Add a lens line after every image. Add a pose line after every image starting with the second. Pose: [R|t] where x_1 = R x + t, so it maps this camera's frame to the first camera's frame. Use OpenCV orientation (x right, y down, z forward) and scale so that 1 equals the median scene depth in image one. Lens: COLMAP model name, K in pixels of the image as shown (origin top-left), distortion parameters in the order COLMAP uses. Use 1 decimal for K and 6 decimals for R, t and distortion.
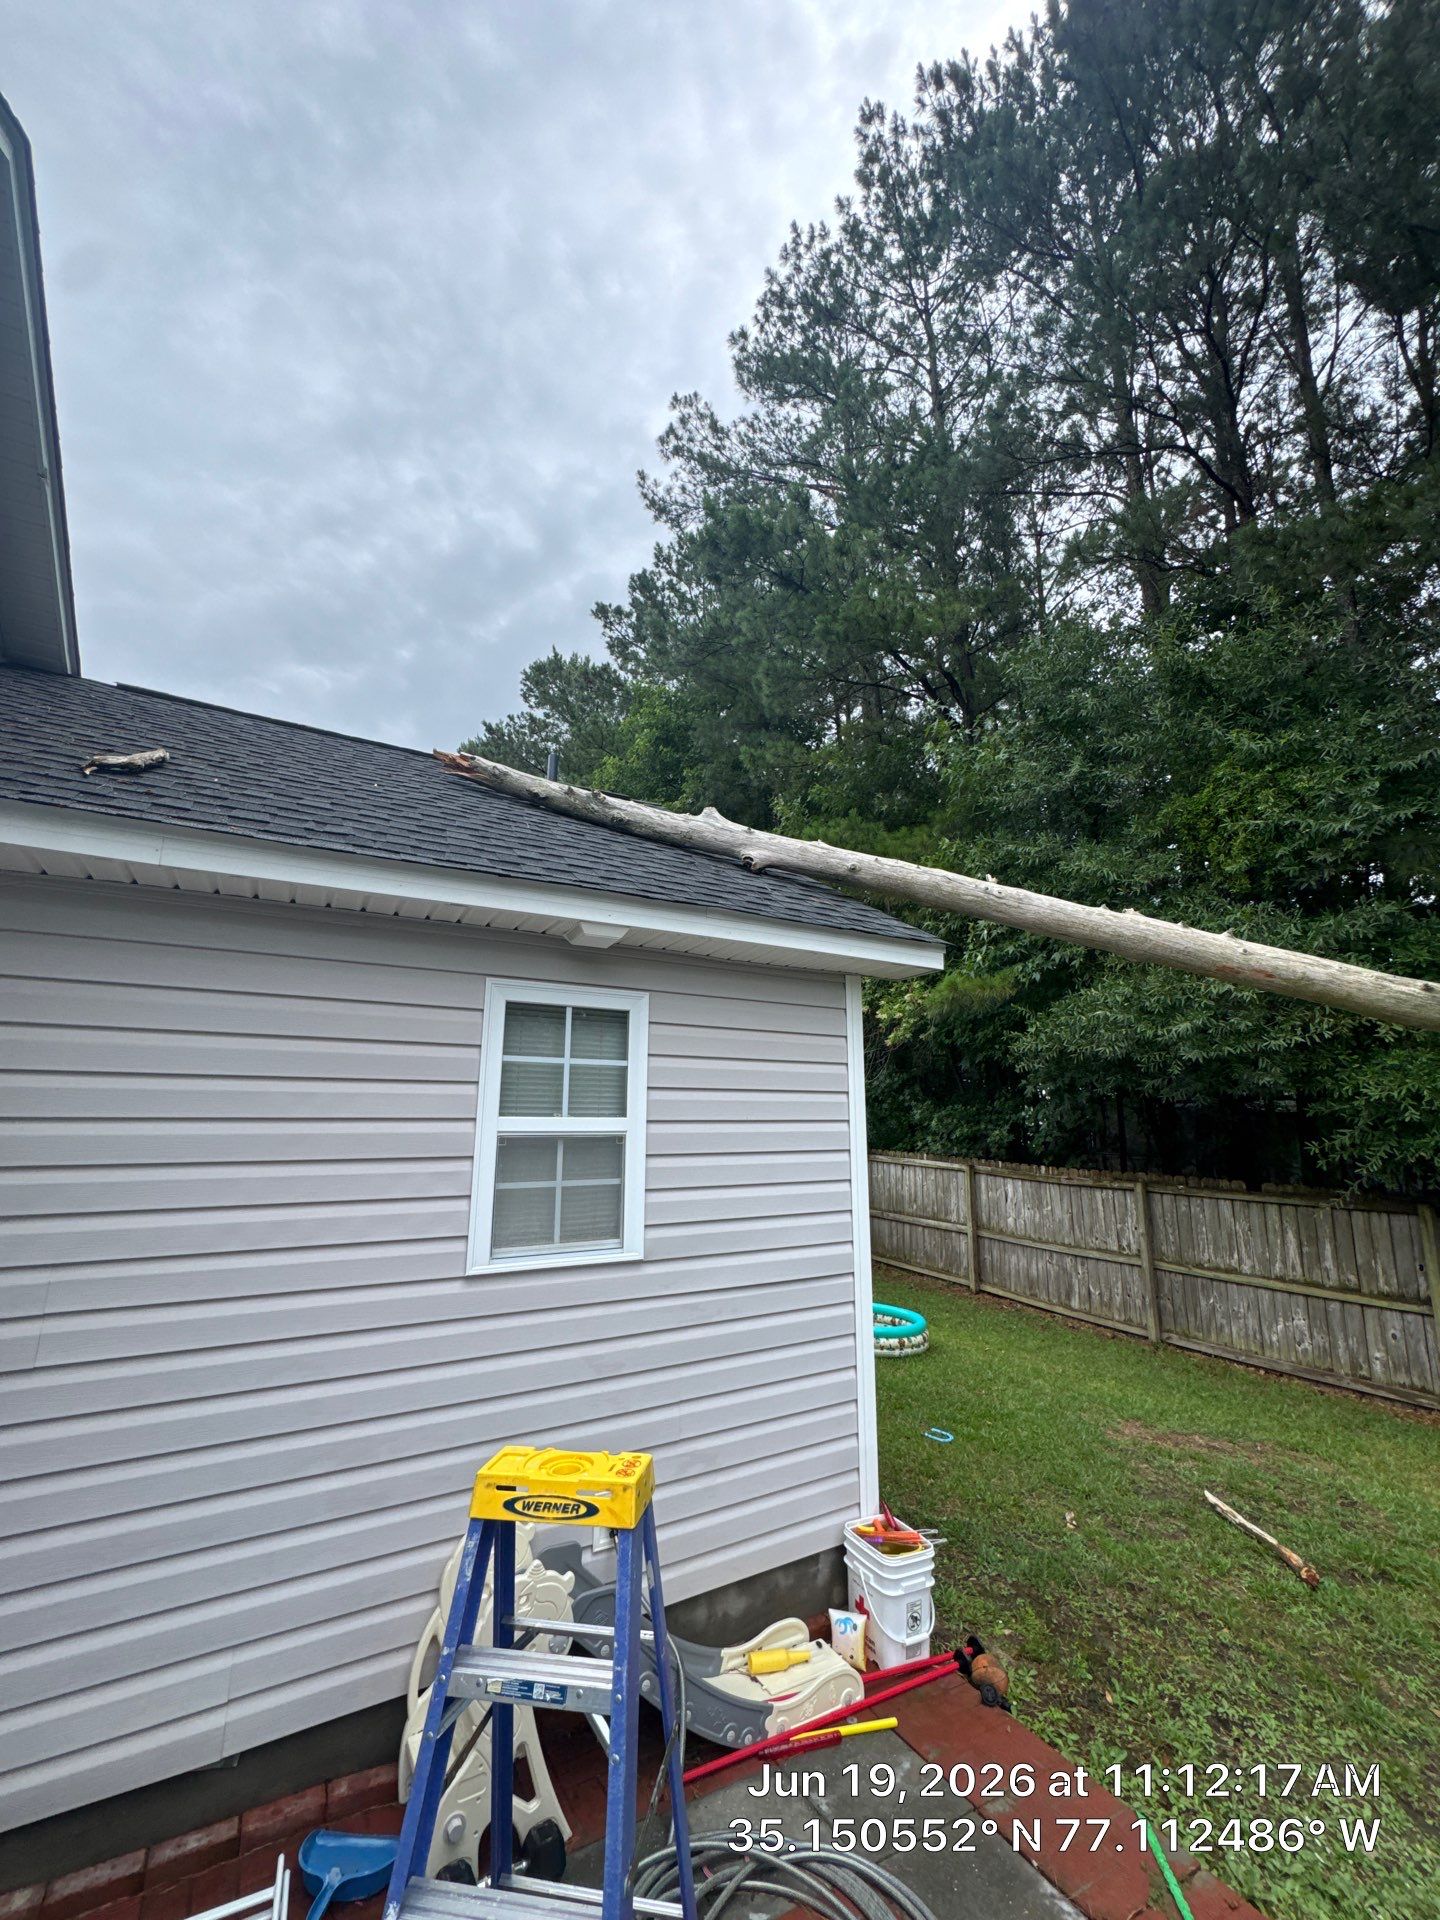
lens RADIAL K [[764.3, 0, 721.1], [0, 764.3, 959.0], [0, 0, 1]] dist [-0.001768, 0.000225]
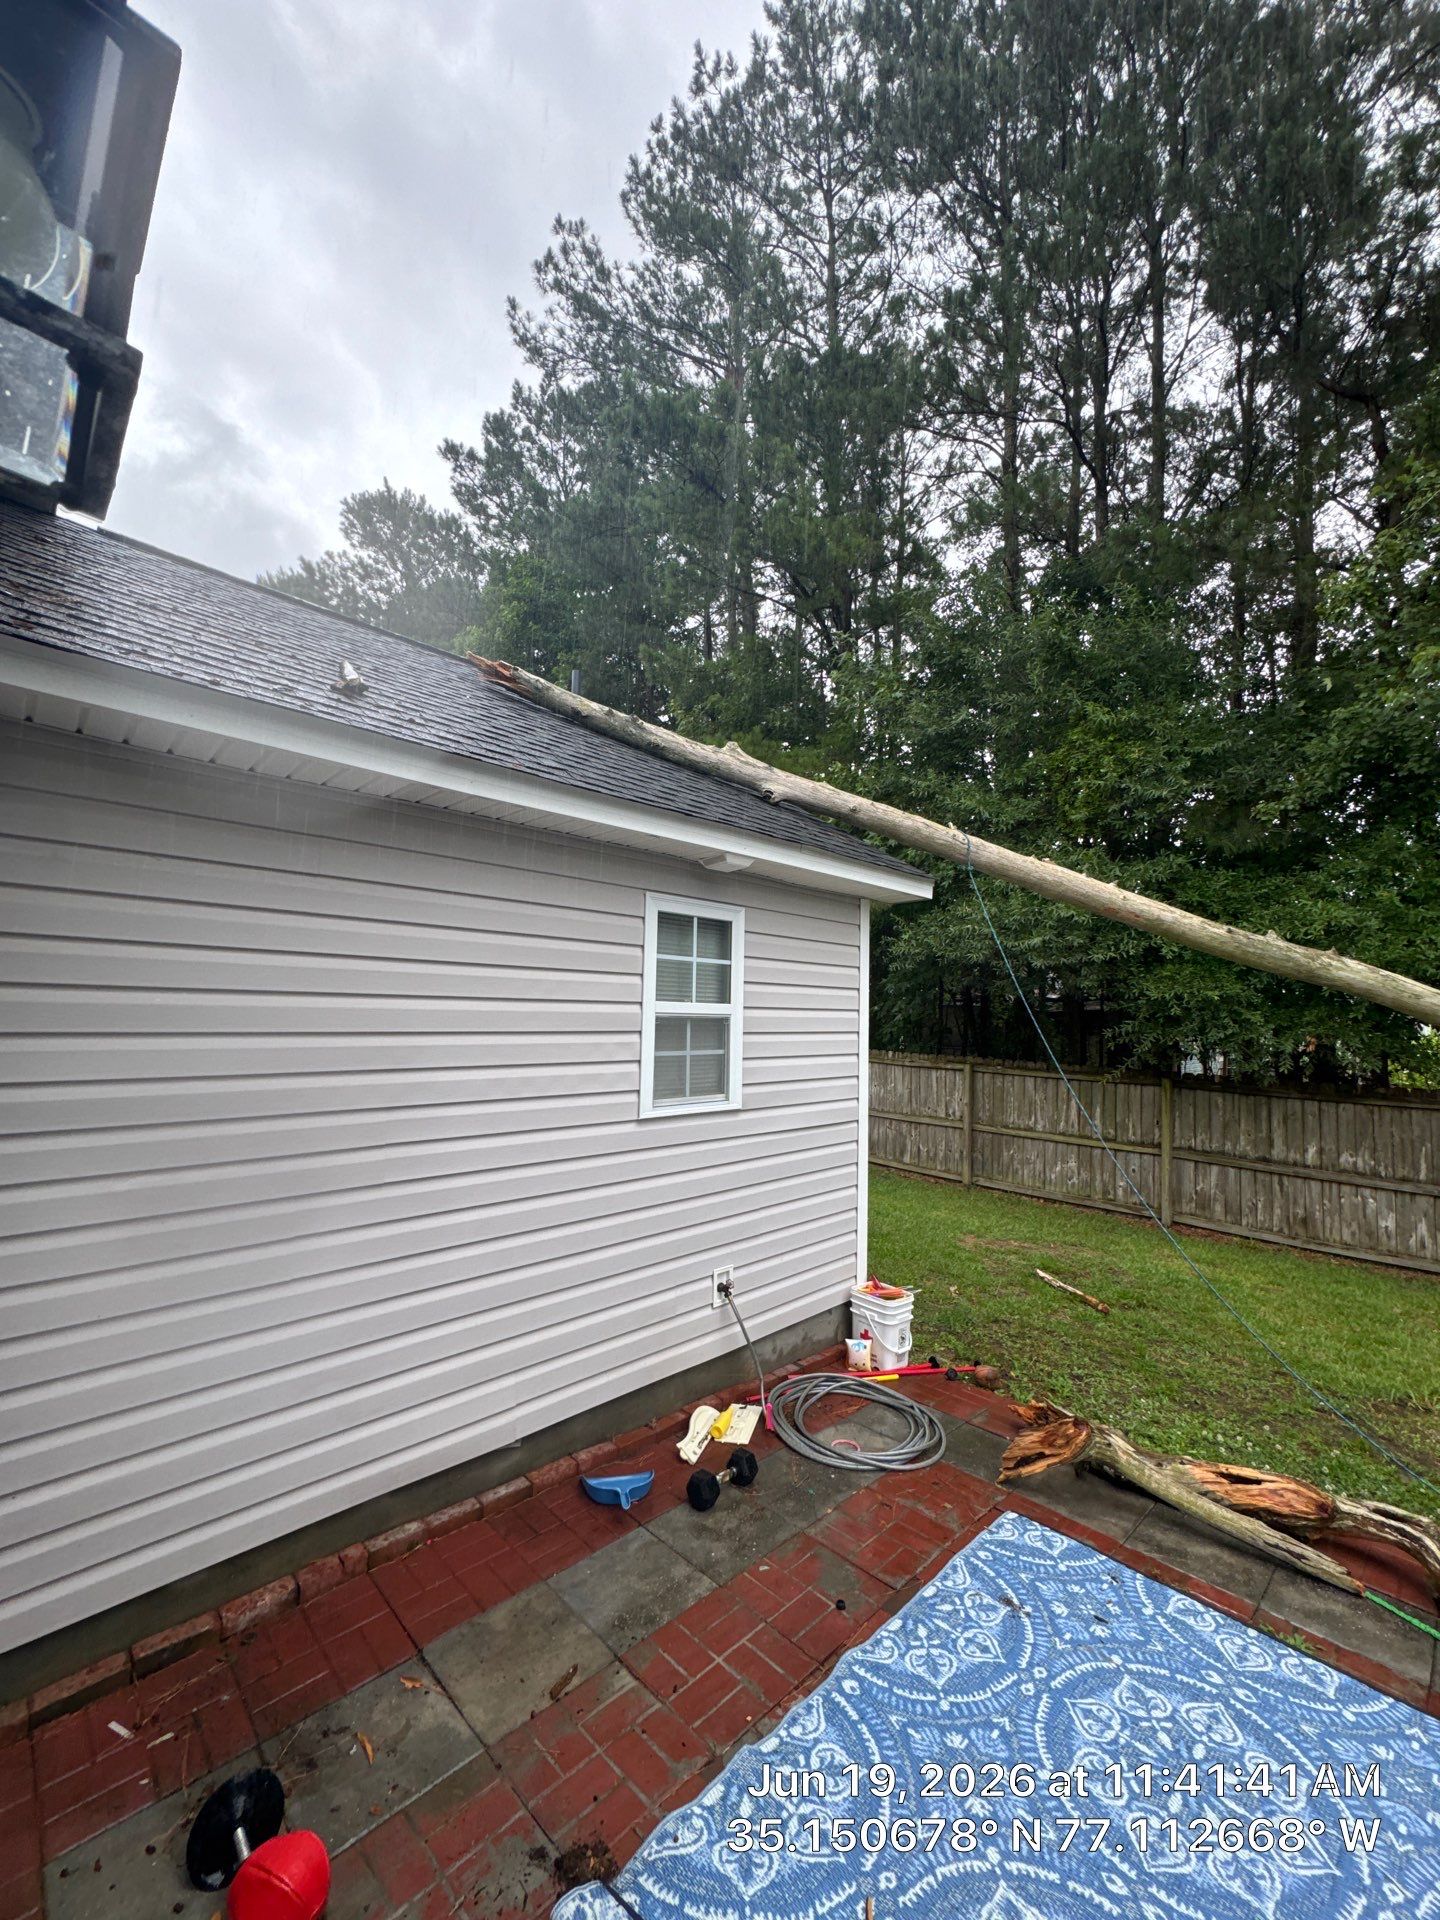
lens RADIAL K [[757.8, 0, 726.8], [0, 757.8, 957.4], [0, 0, 1]] dist [-0.003980, -0.000618]
pose [[0.968449, 0.038069, 0.246286, -0.176162], [-0.071704, 0.989038, 0.129079, -0.014221], [-0.238672, -0.142666, 0.960563, -0.086571]]
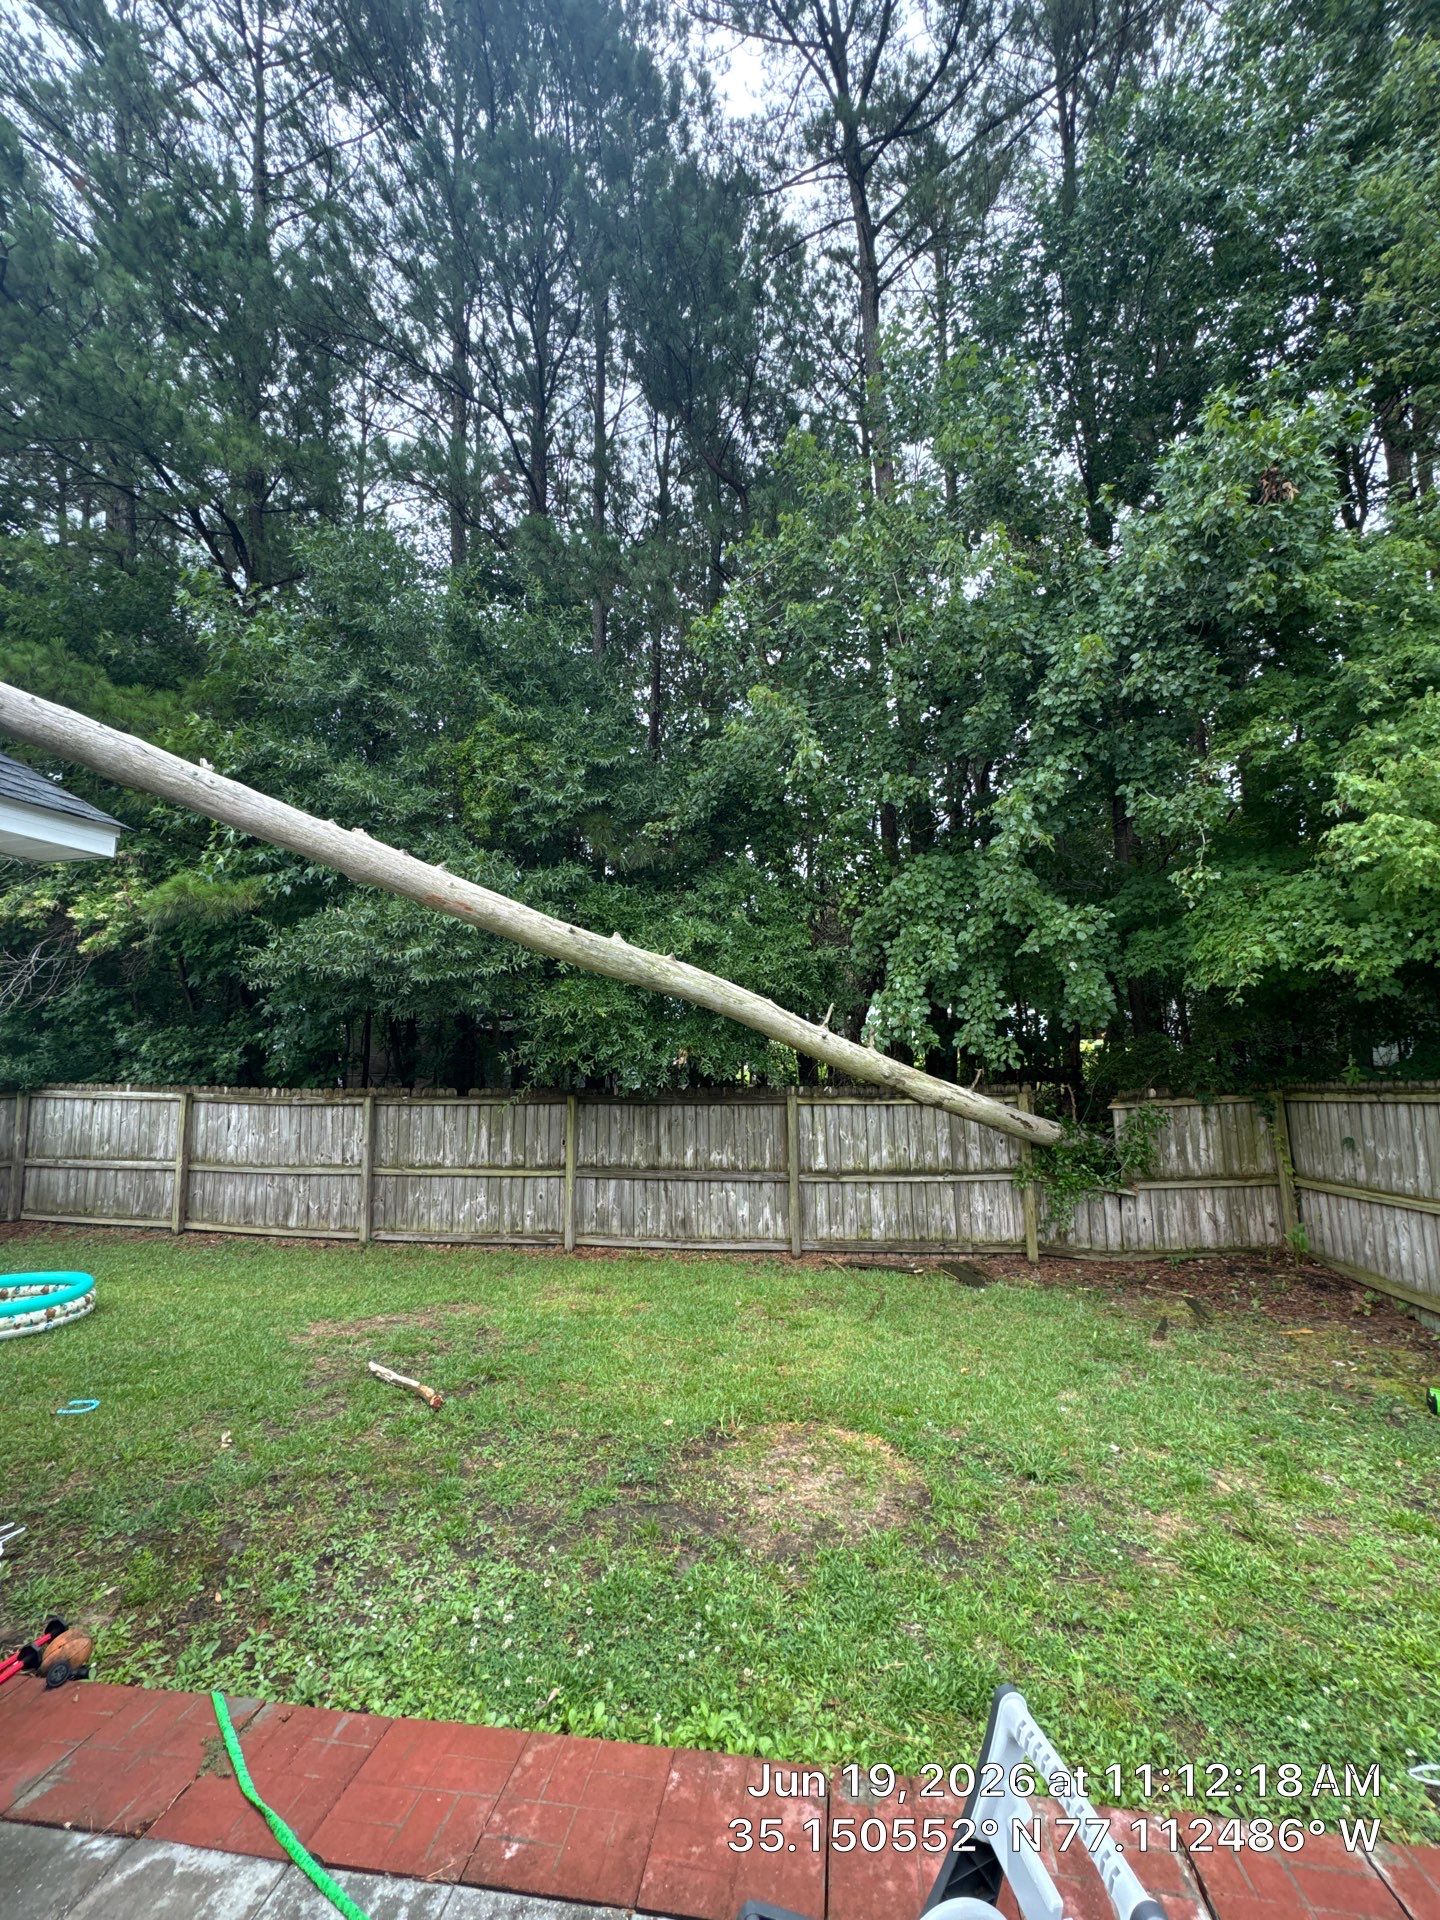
lens RADIAL K [[764.3, 0, 721.1], [0, 764.3, 959.0], [0, 0, 1]] dist [-0.001768, 0.000225]
pose [[0.631930, 0.058694, 0.772800, 0.036597], [-0.135039, 0.990214, 0.035216, 0.002658], [-0.763170, -0.126612, 0.633672, -0.014595]]
